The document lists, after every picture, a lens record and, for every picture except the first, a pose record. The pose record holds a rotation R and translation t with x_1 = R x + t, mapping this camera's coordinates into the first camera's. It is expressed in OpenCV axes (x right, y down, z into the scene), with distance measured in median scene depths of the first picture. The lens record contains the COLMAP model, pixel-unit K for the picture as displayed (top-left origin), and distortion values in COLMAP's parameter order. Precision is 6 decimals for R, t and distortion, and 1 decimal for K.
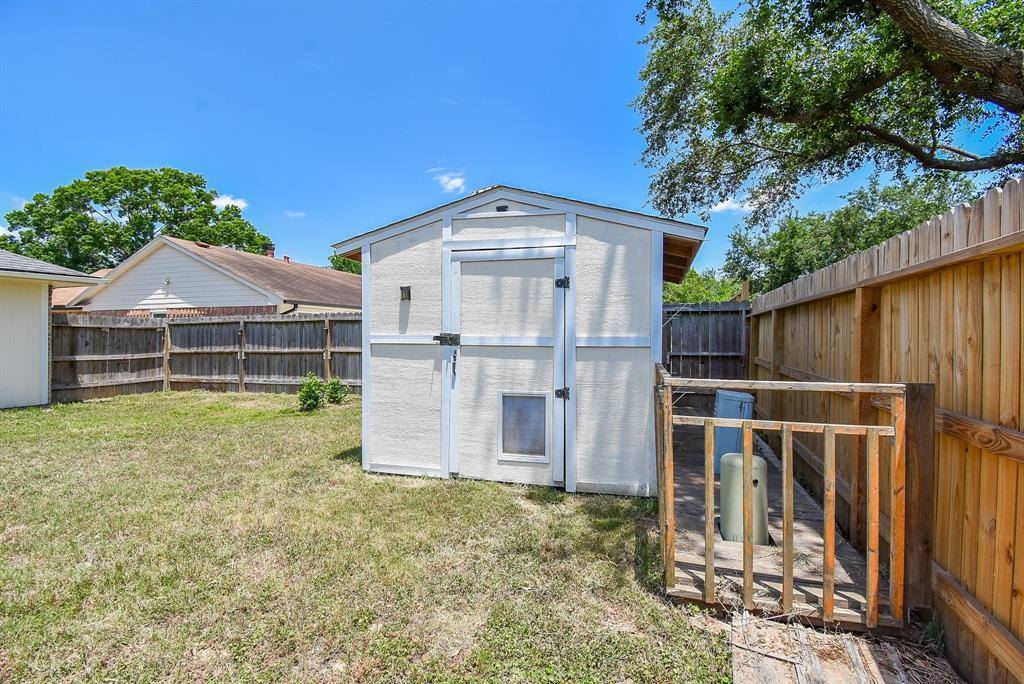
lens RADIAL K [[444.6, 0, 514.0], [0, 444.6, 336.9], [0, 0, 1]] dist [0.040448, -0.023440]
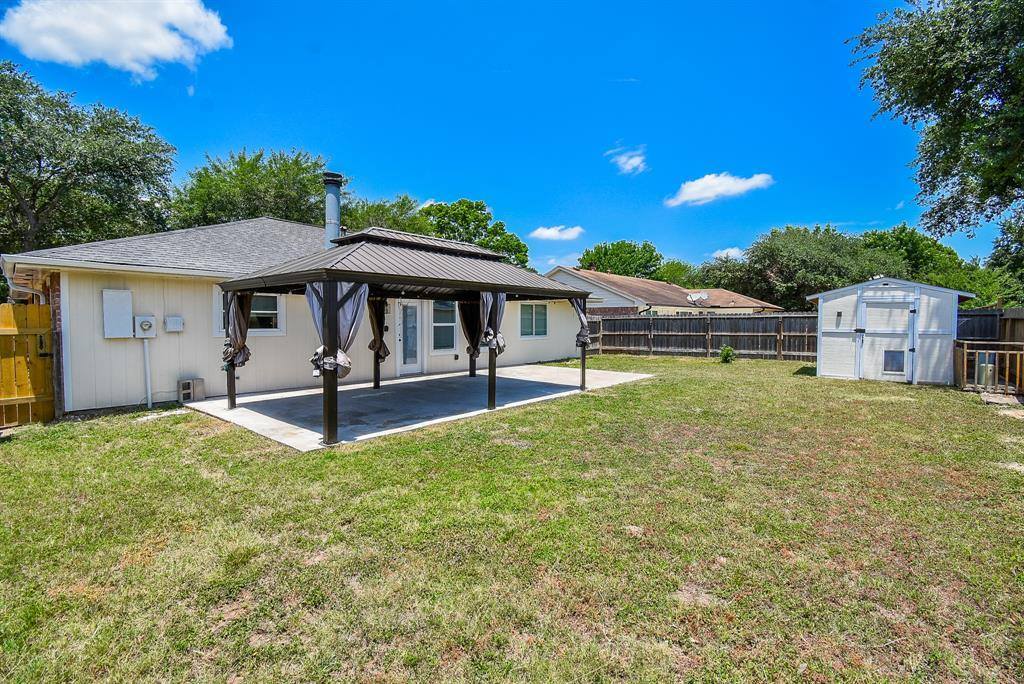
lens RADIAL K [[452.2, 0, 512.0], [0, 452.2, 342.0], [0, 0, 1]] dist [0.000936, -0.012046]
pose [[0.928396, 0.019572, -0.371076, -0.591061], [-0.003276, 0.999004, 0.044494, -0.022383], [0.371577, -0.040092, 0.927536, -1.286438]]
